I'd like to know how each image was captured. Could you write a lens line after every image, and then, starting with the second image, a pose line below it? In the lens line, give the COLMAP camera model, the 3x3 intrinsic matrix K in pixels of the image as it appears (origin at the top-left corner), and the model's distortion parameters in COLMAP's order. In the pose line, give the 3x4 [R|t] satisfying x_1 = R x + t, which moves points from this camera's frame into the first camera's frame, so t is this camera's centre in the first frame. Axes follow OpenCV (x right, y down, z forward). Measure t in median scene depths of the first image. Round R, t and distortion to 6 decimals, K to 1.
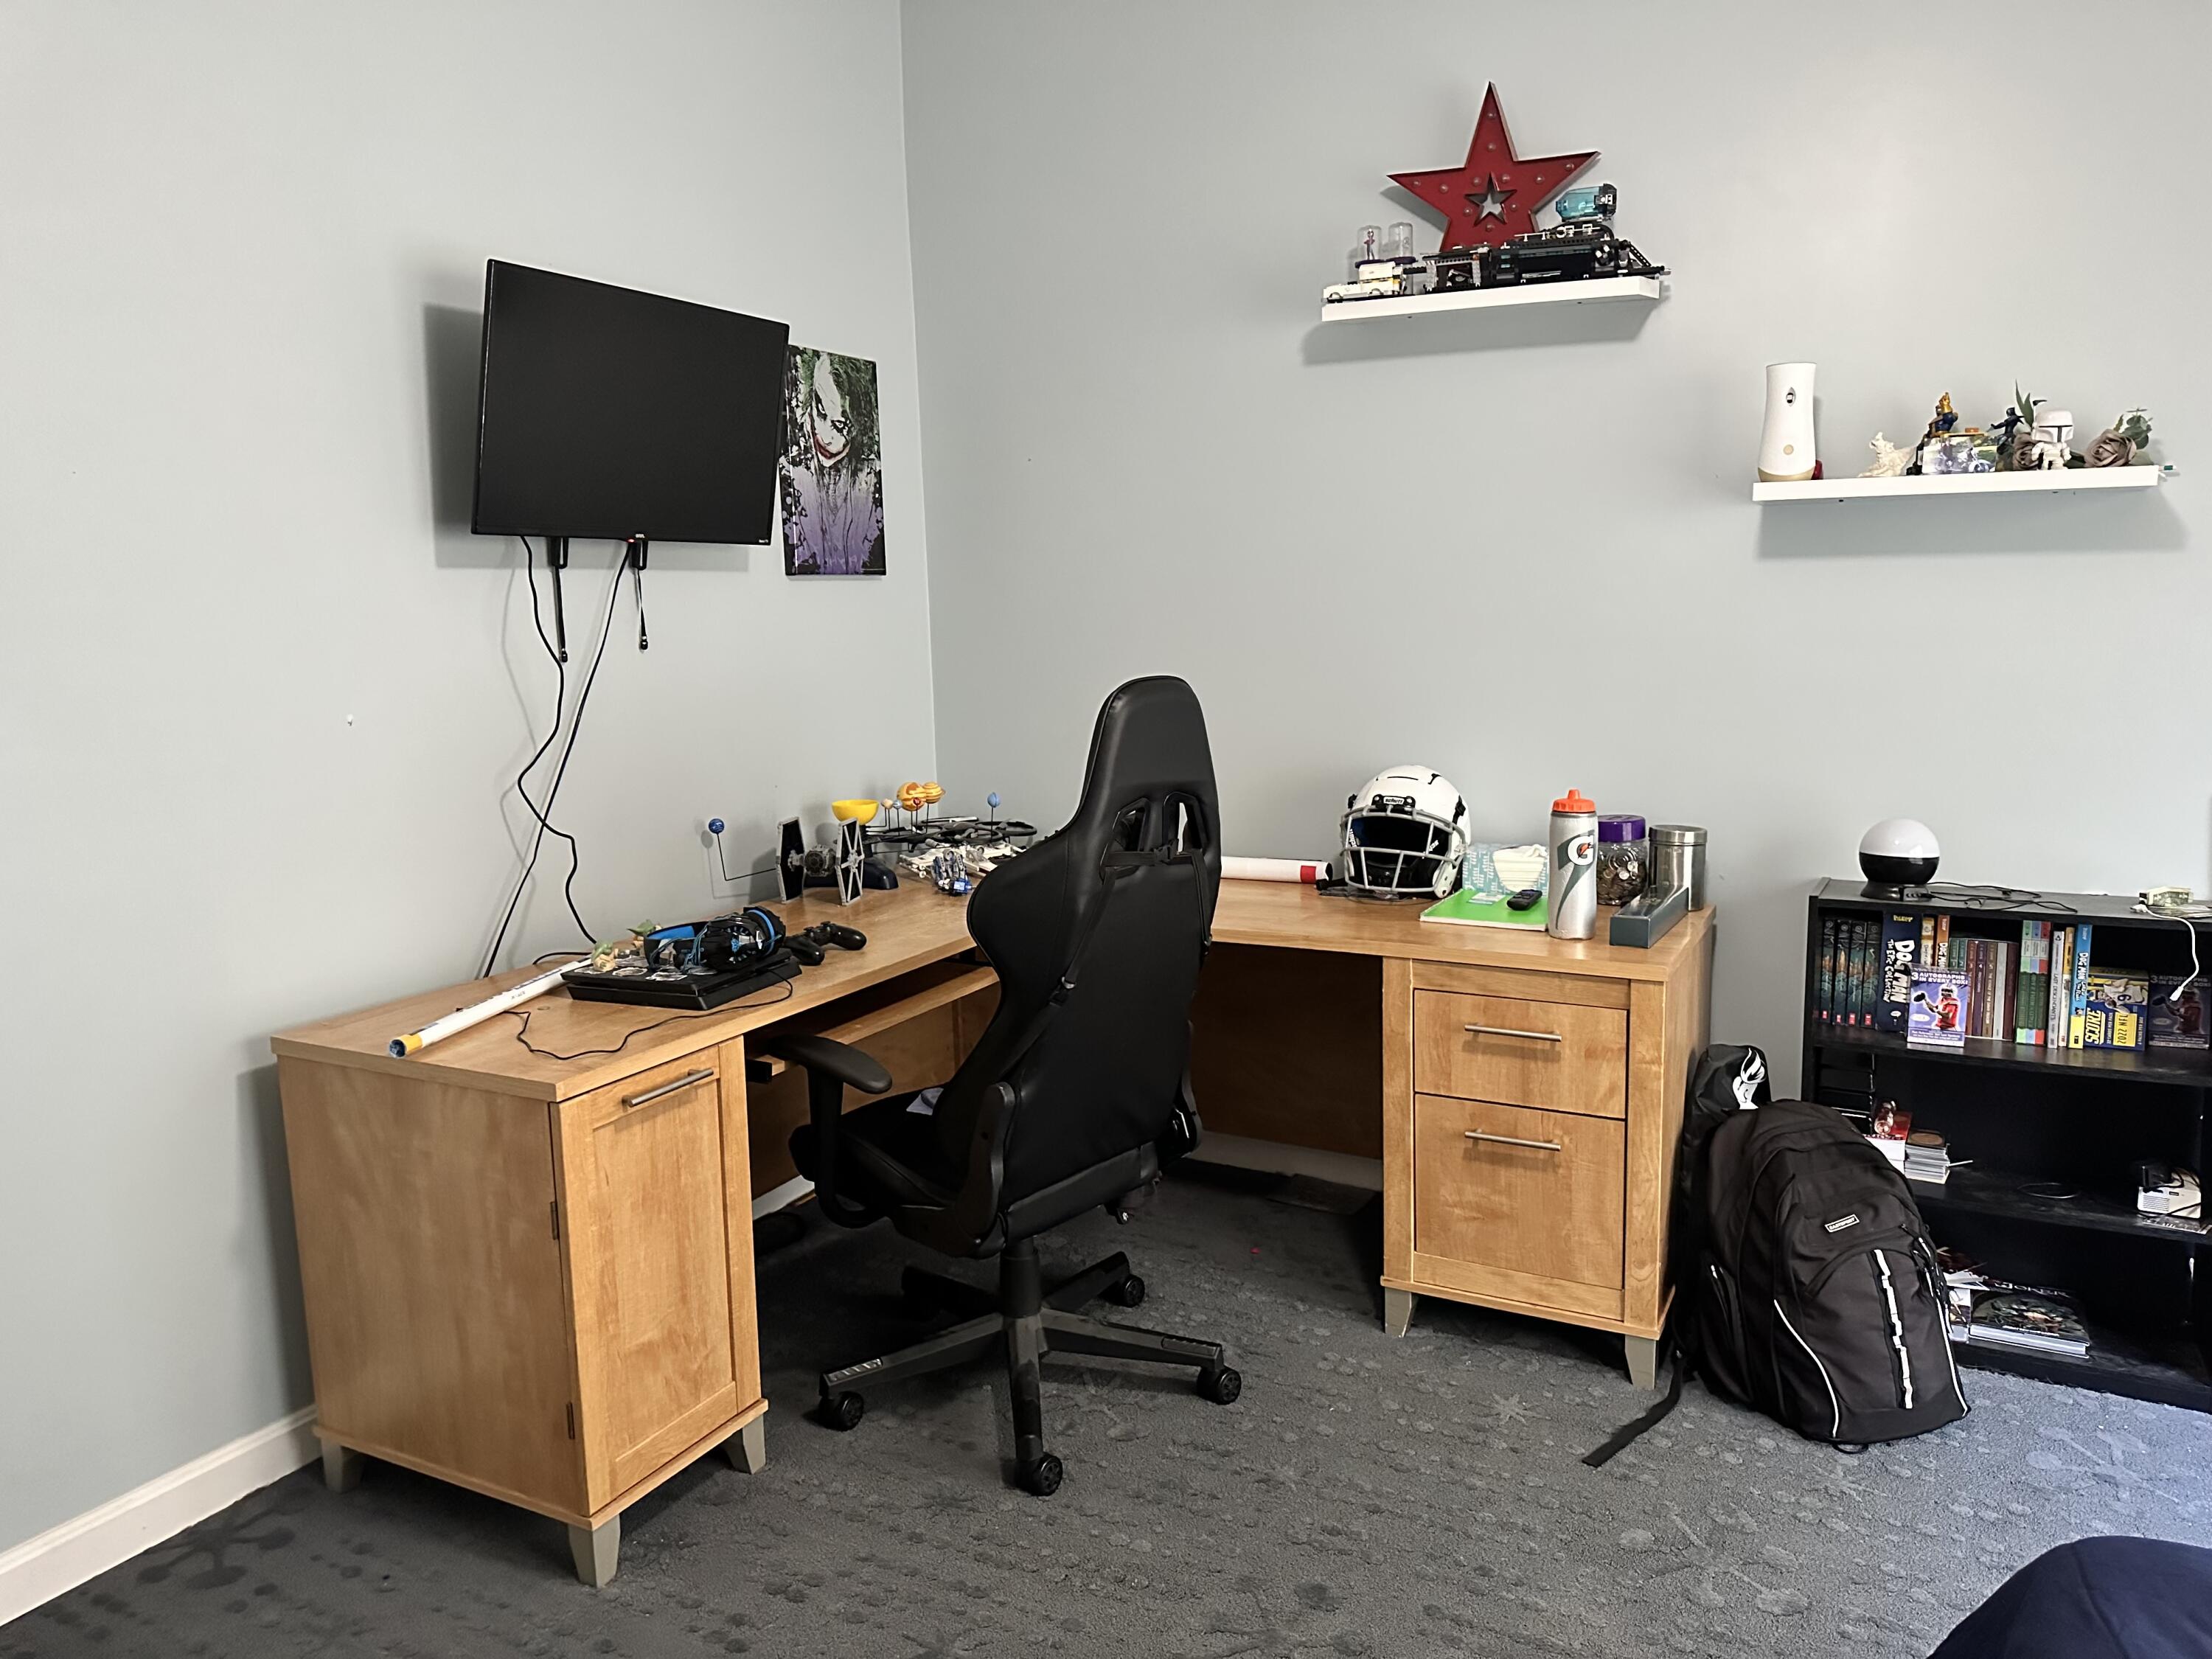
lens RADIAL K [[1556.5, 0, 1114.9], [0, 1556.5, 810.0], [0, 0, 1]] dist [-0.001113, -0.005798]
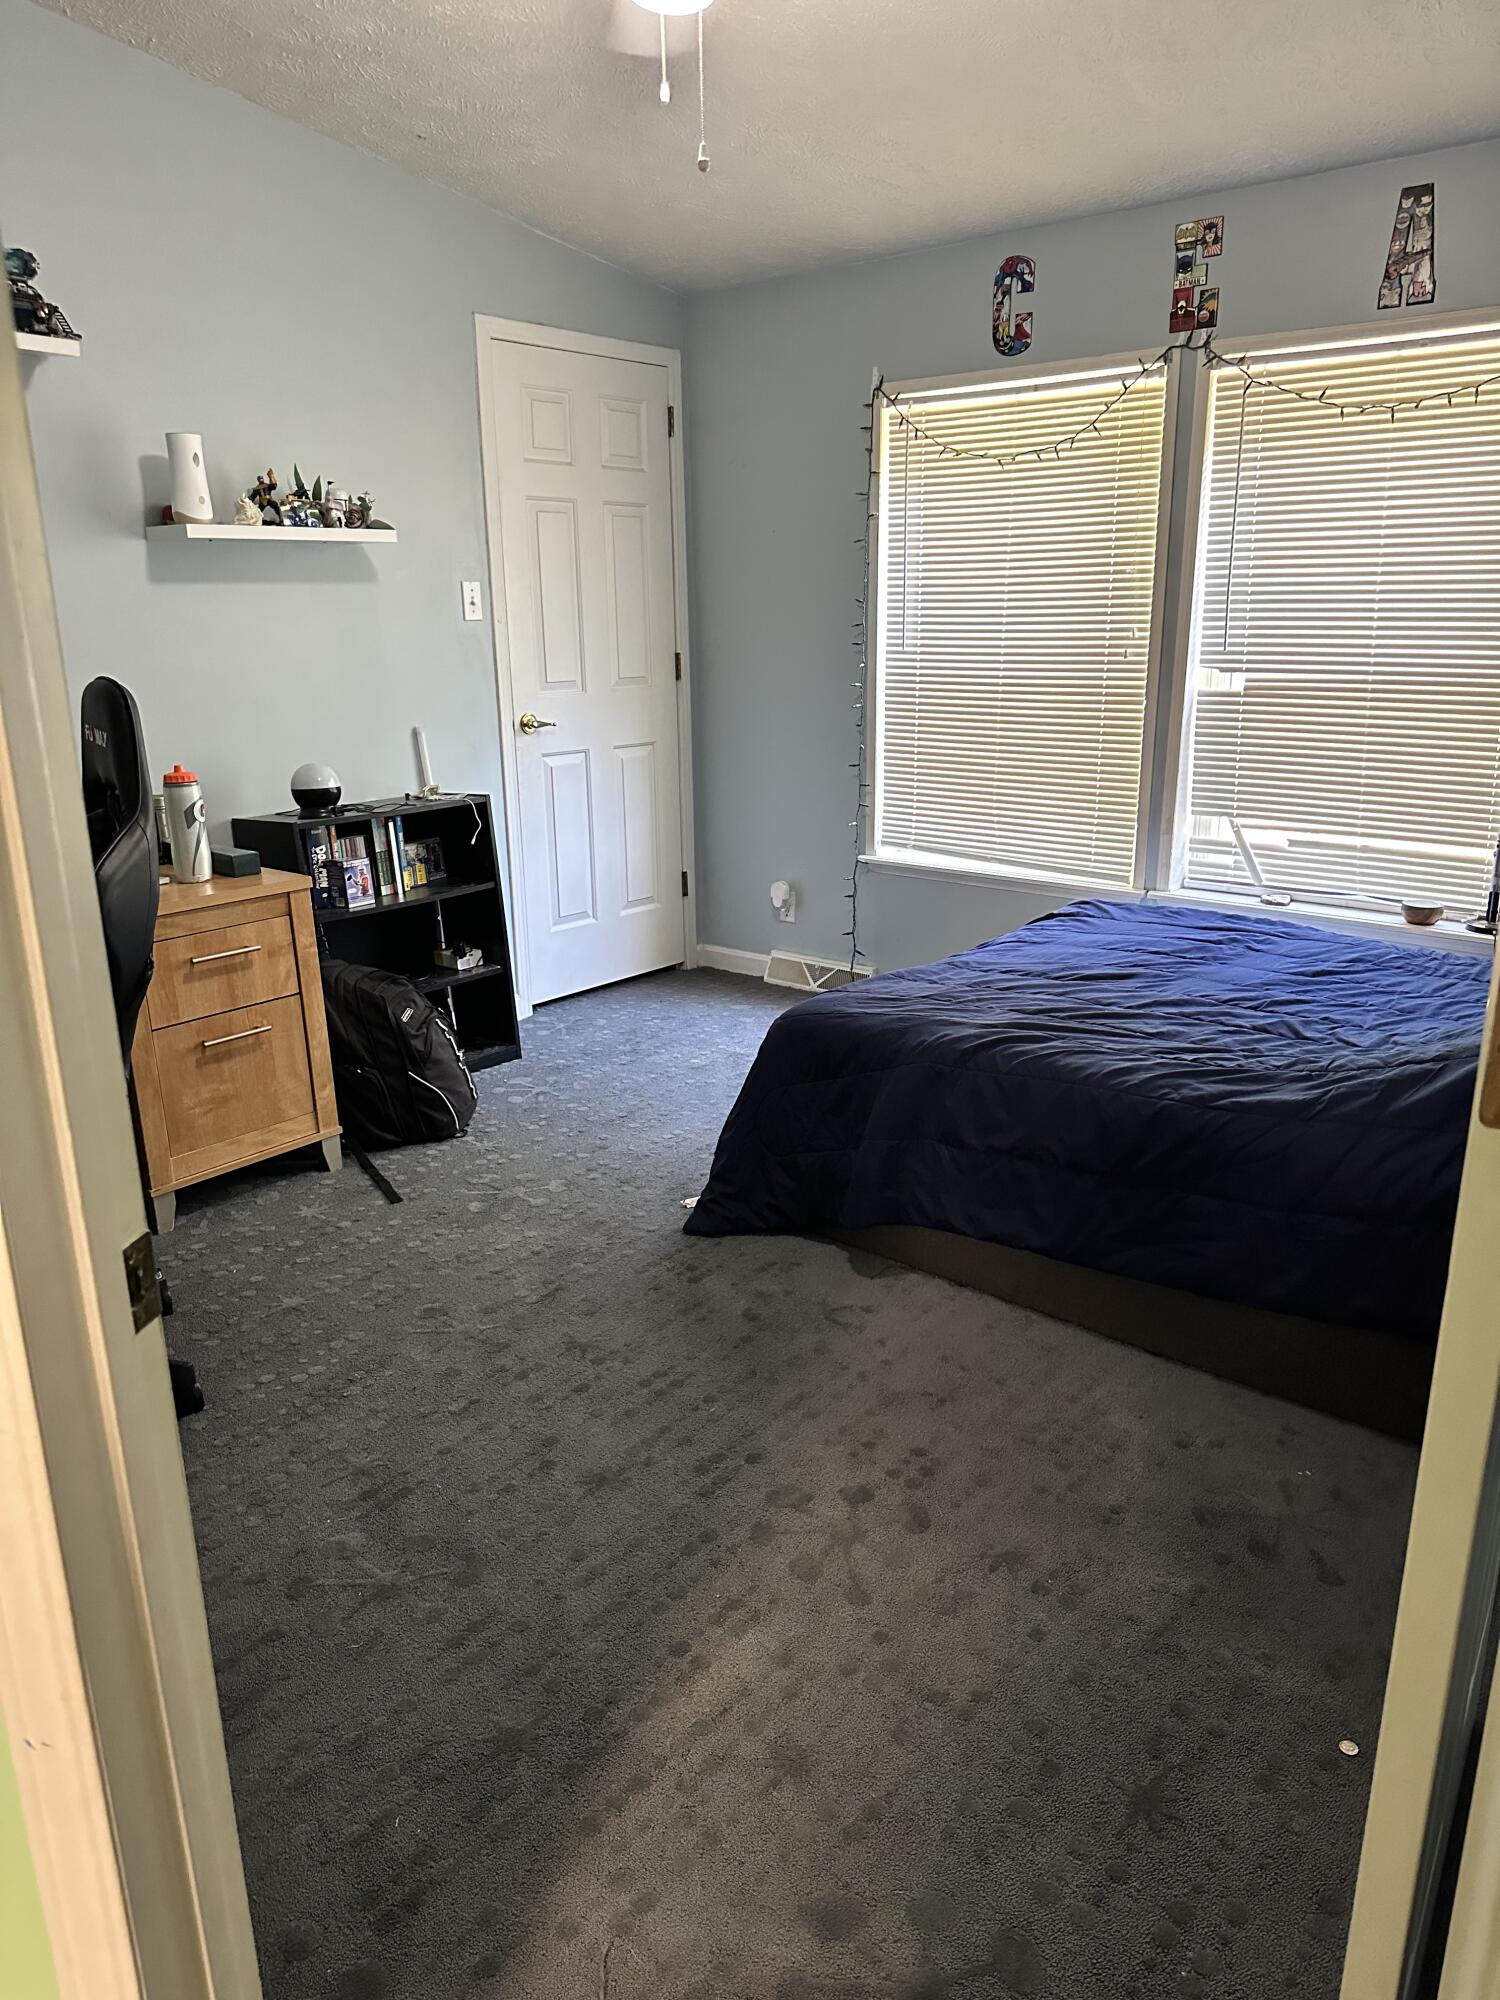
lens RADIAL K [[1395.6, 0, 754.9], [0, 1395.6, 1017.3], [0, 0, 1]] dist [0.001600, -0.009484]
pose [[0.219715, -0.270155, 0.937412, -0.749634], [0.144512, 0.959304, 0.242593, -0.025875], [-0.964801, 0.082166, 0.249814, 0.279546]]
